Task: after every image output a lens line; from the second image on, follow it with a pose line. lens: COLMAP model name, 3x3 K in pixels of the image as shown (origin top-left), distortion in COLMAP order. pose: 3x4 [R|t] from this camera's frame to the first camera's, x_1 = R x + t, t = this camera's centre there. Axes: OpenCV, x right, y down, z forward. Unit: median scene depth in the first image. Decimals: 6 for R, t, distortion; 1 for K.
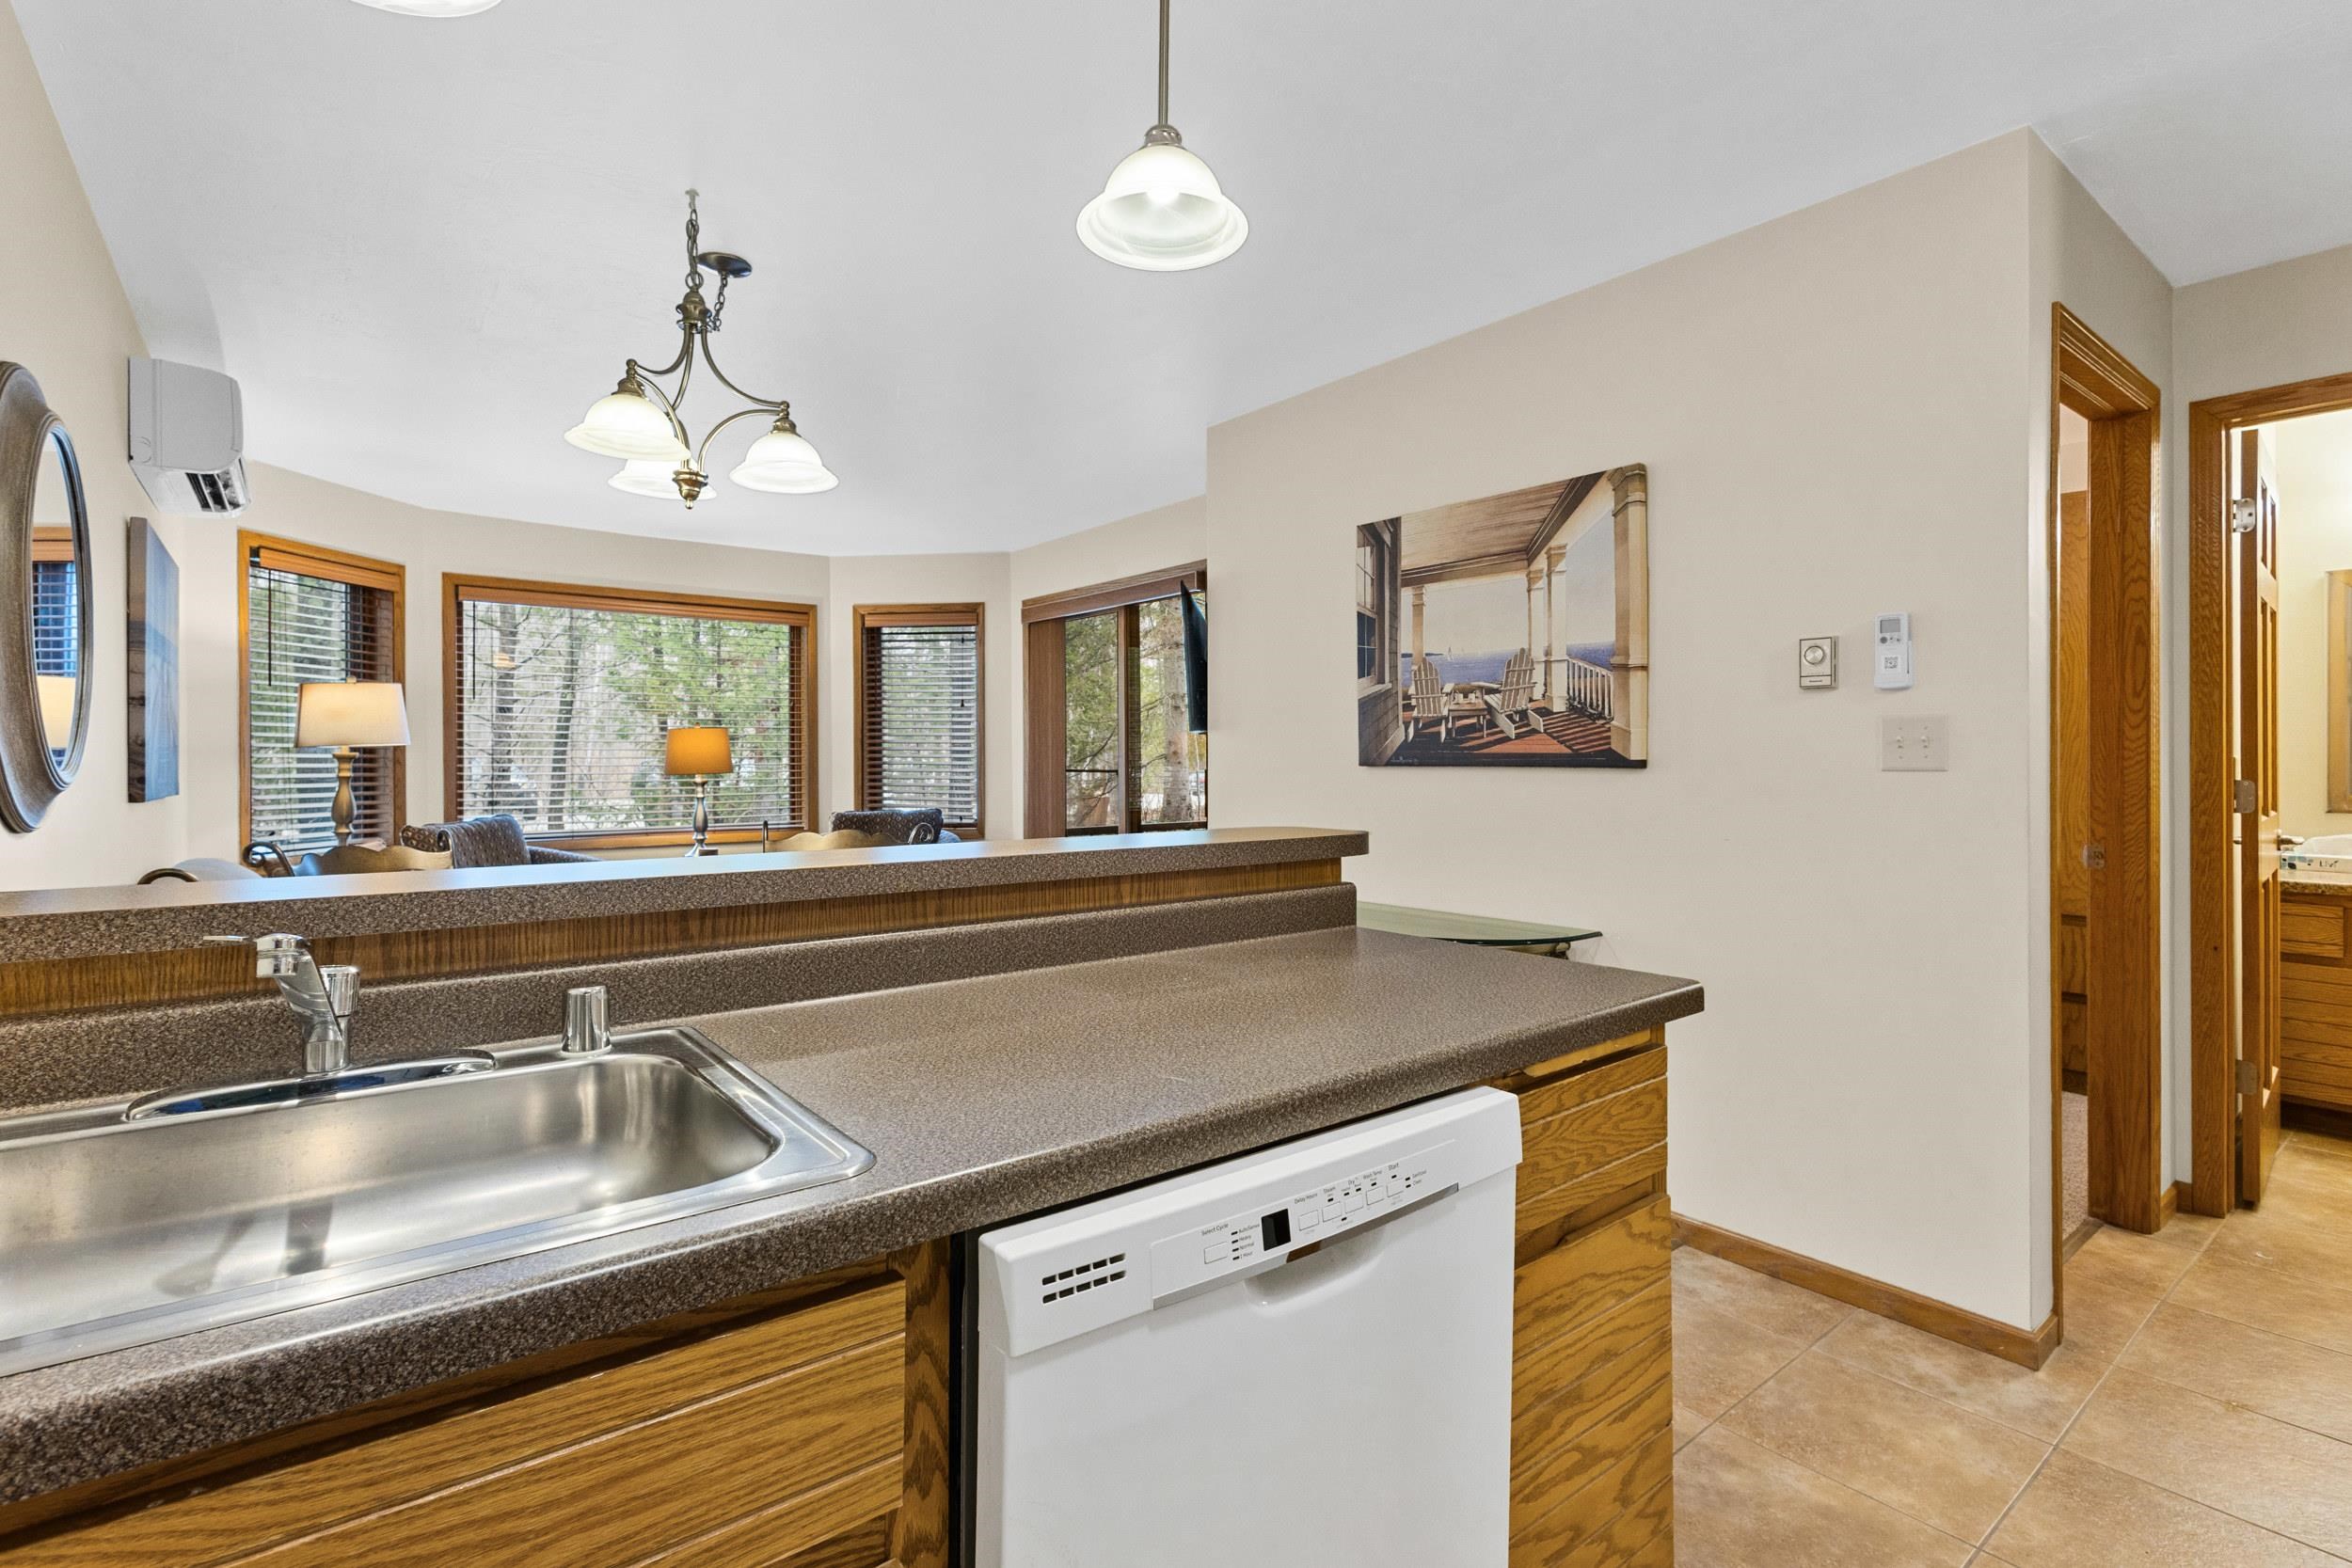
lens RADIAL K [[1084.0, 0, 1163.4], [0, 1084.0, 754.0], [0, 0, 1]] dist [0.009859, -0.003697]
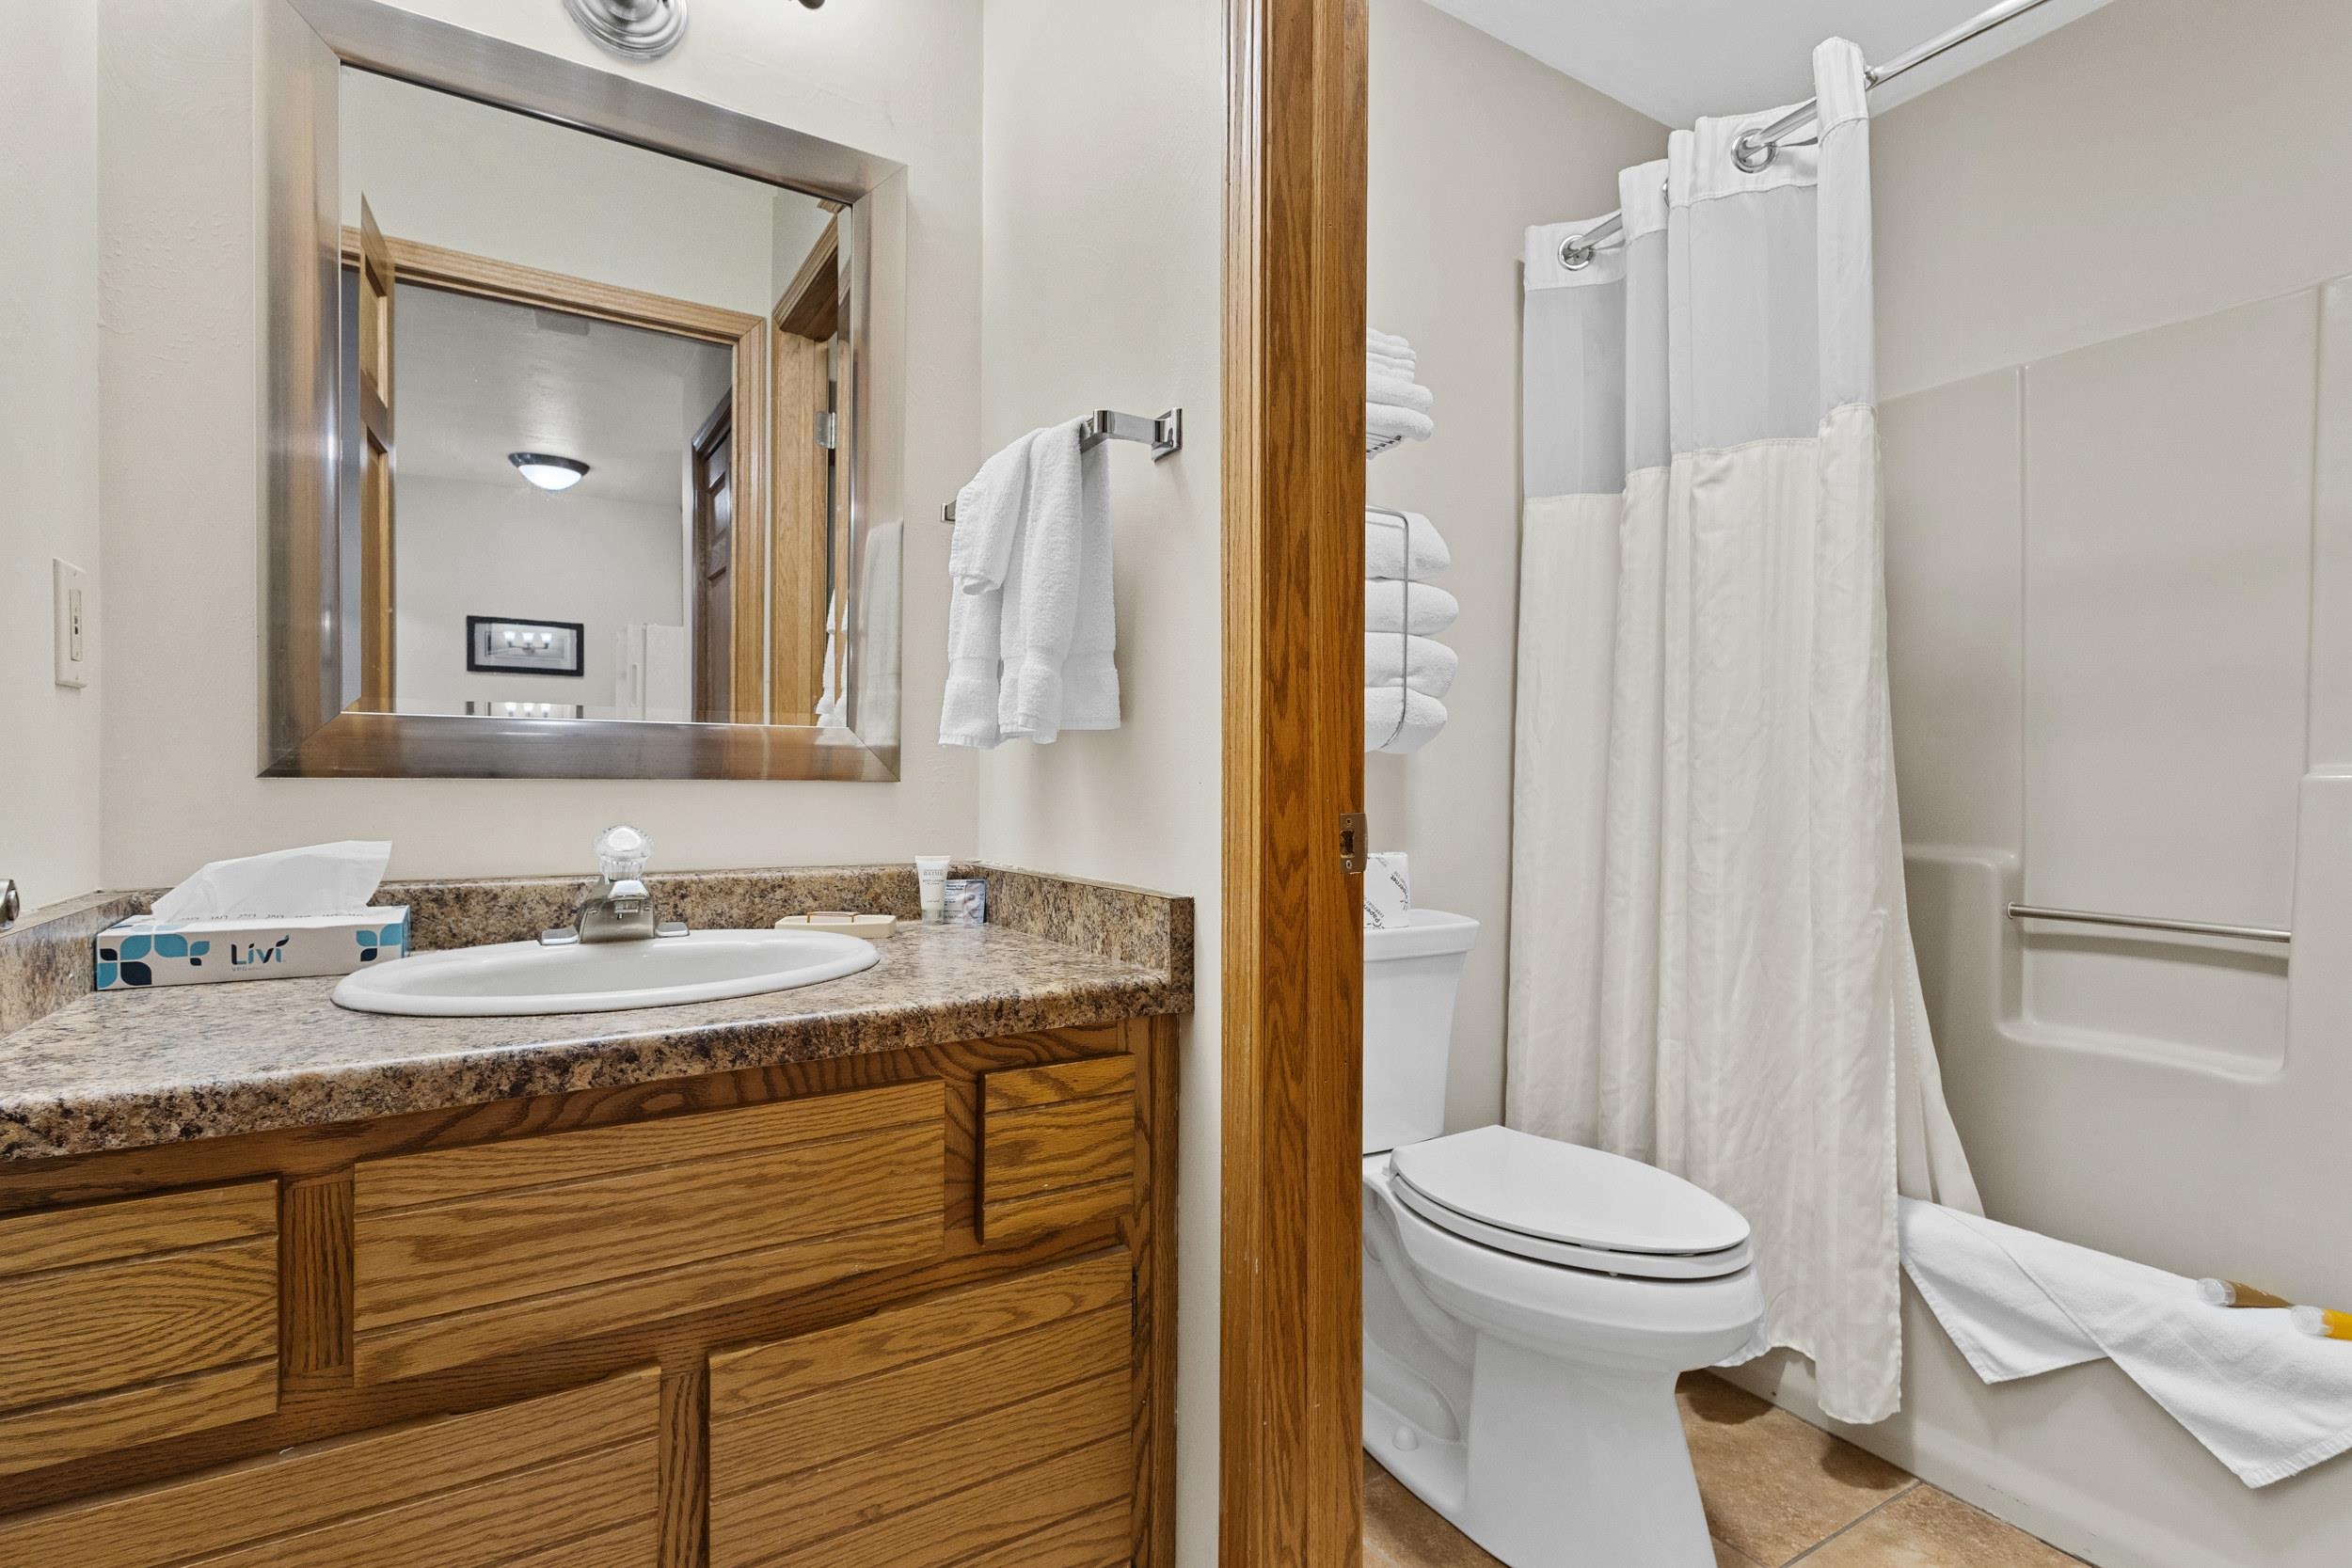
lens RADIAL K [[1084.0, 0, 1165.3], [0, 1084.0, 785.1], [0, 0, 1]] dist [0.009859, -0.003697]
pose [[0.114053, -0.004278, 0.993465, 1.050944], [-0.003438, 0.999983, 0.004701, 0.071536], [-0.993469, -0.003951, 0.114037, 0.947652]]
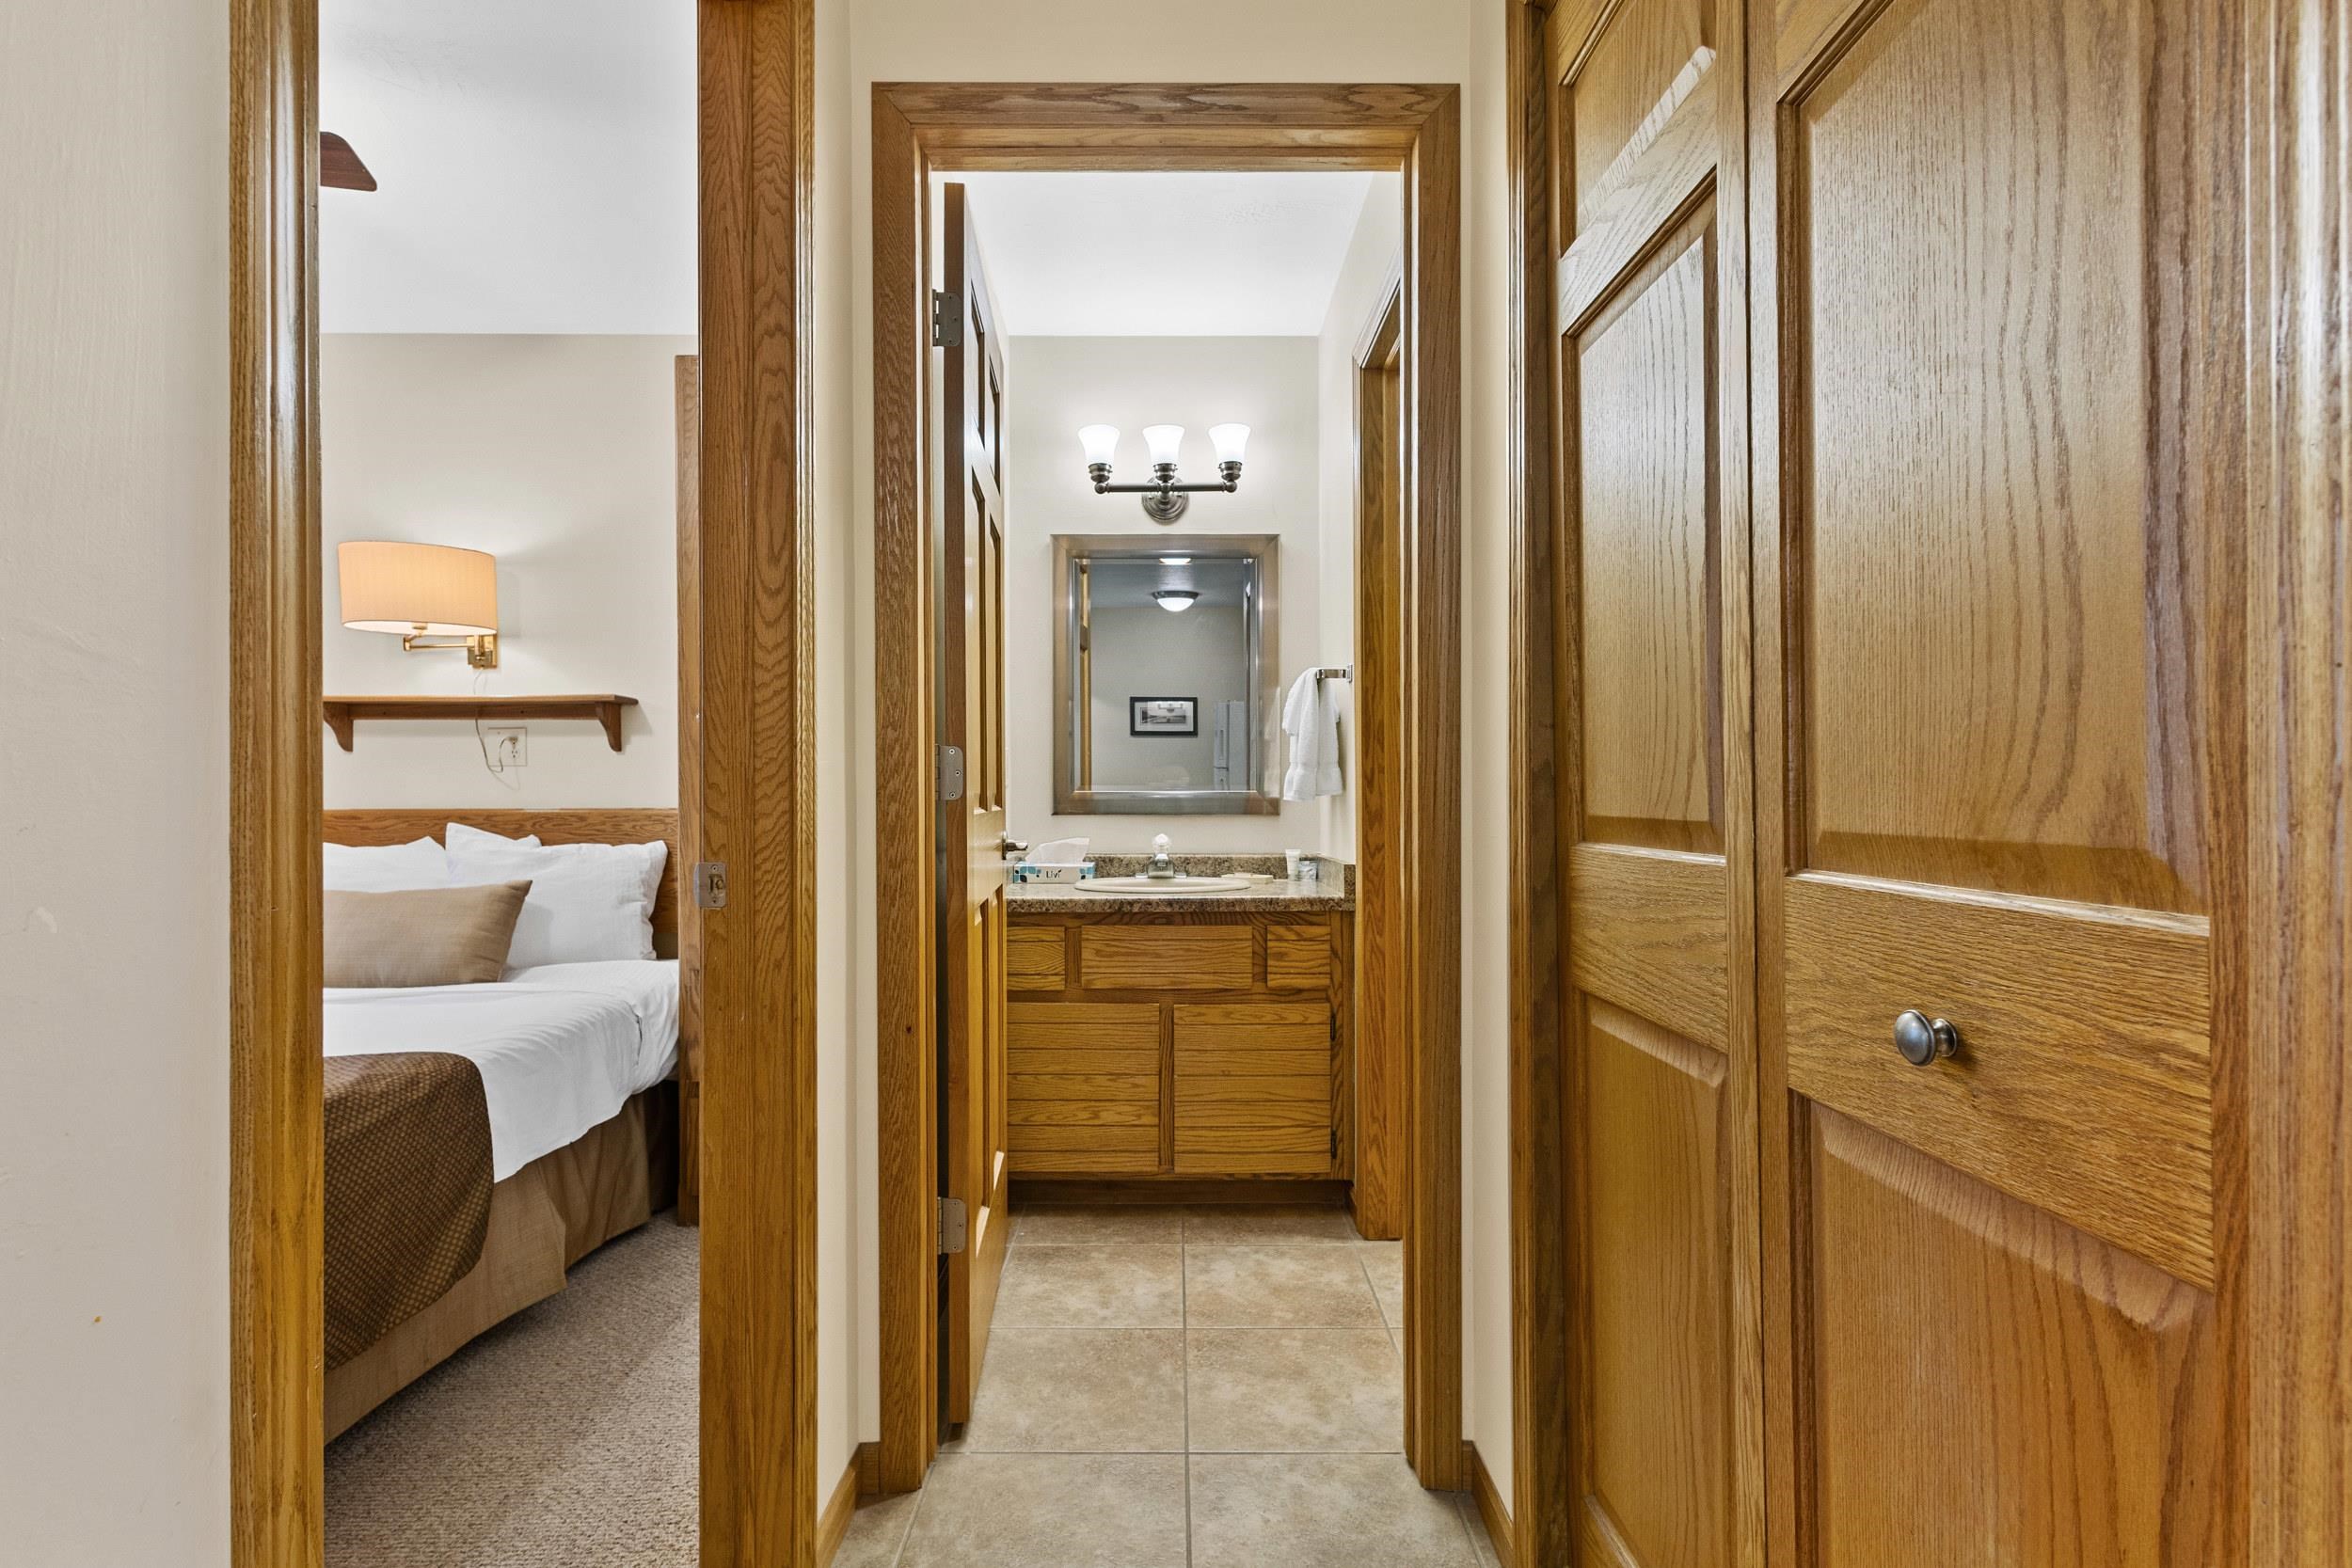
lens RADIAL K [[1084.0, 0, 1176.5], [0, 1084.0, 789.3], [0, 0, 1]] dist [0.009859, -0.003697]
pose [[0.607704, 0.004753, 0.794150, 0.587316], [0.004058, 0.999950, -0.009091, 0.055565], [-0.794153, 0.008747, 0.607654, 0.529399]]
